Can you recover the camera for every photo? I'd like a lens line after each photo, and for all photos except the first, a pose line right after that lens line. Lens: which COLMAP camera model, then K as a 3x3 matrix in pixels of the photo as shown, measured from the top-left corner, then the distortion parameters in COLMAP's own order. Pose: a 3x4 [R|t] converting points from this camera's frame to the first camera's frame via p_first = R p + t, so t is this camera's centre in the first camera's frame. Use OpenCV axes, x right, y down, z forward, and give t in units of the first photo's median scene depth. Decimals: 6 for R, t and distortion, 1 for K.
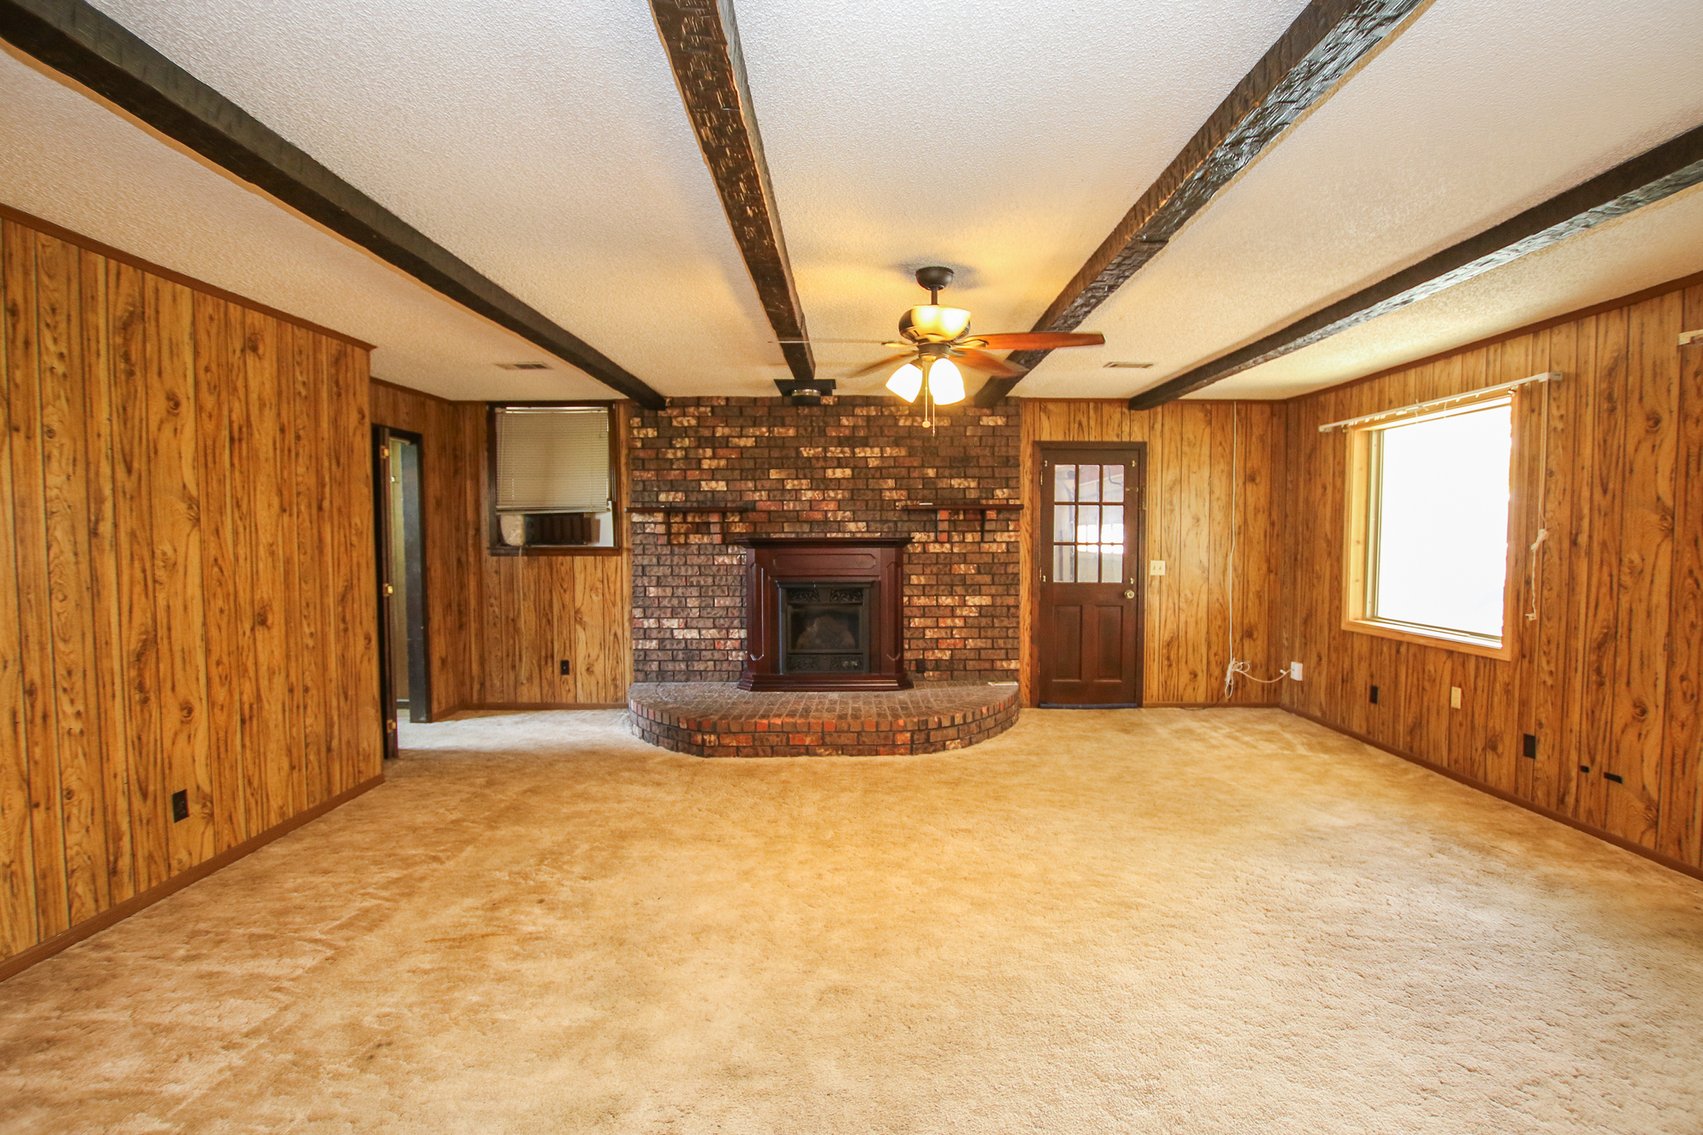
lens RADIAL K [[803.3, 0, 852.7], [0, 803.3, 574.1], [0, 0, 1]] dist [-0.035809, 0.007059]
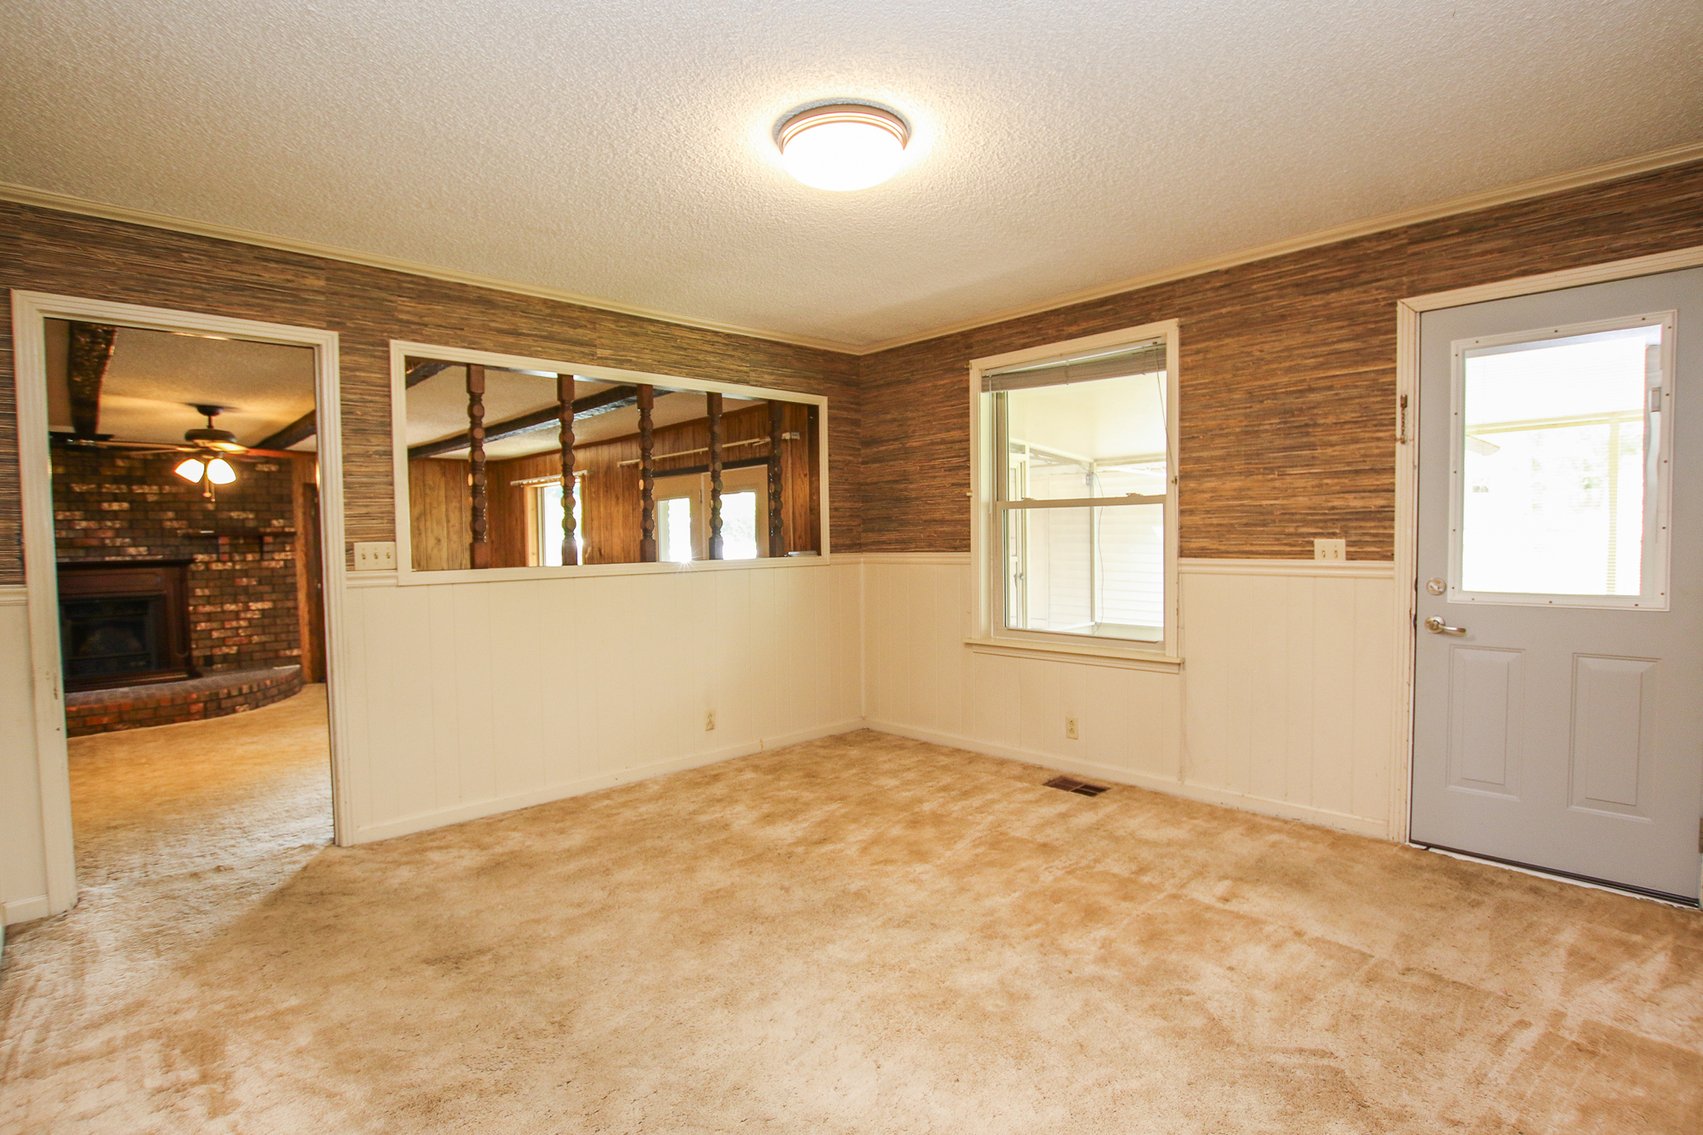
lens RADIAL K [[812.8, 0, 853.3], [0, 812.8, 571.4], [0, 0, 1]] dist [-0.028096, -0.000170]
pose [[0.714296, -0.040683, 0.698660, -0.060912], [0.046829, 0.998850, 0.010287, 0.009733], [-0.698275, 0.025369, 0.715380, -0.597400]]
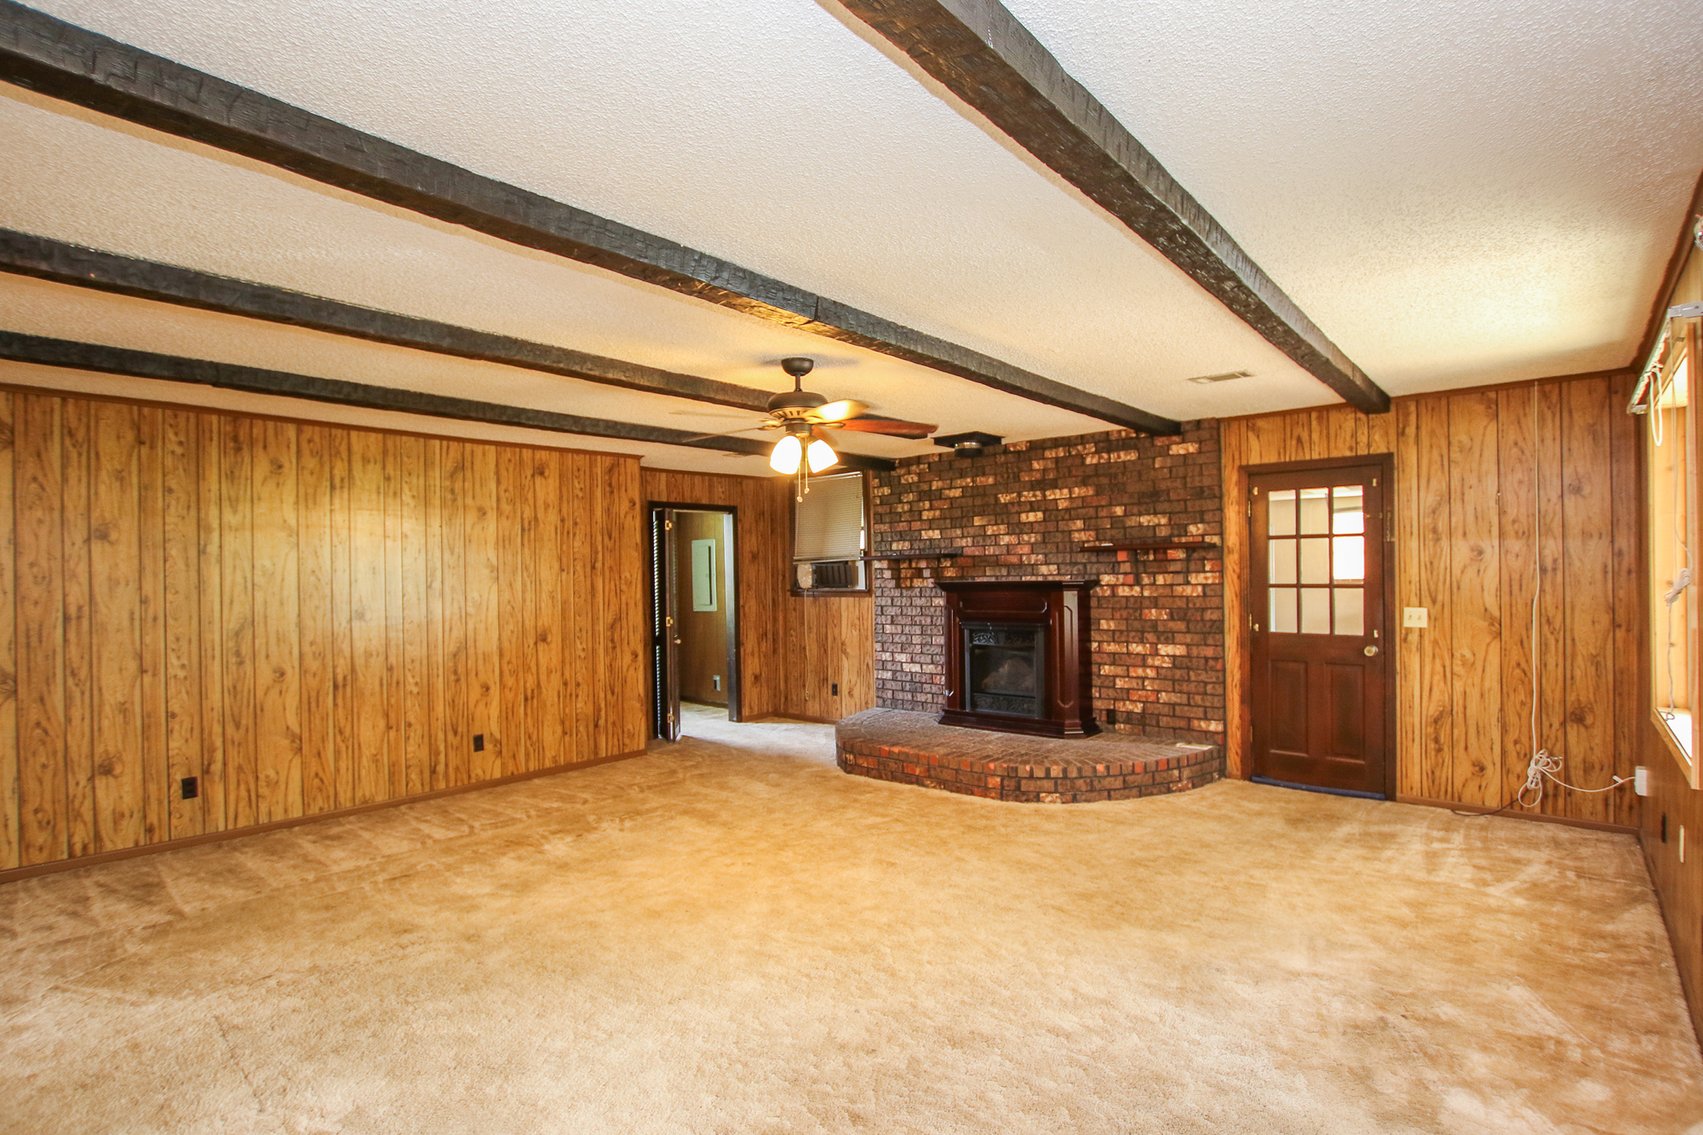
lens RADIAL K [[803.3, 0, 852.7], [0, 803.3, 574.1], [0, 0, 1]] dist [-0.035809, 0.007059]
pose [[0.761955, -0.013119, -0.647497, 0.464262], [-0.014893, 0.999175, -0.037770, -0.012367], [0.647458, 0.038422, 0.761132, 0.089180]]
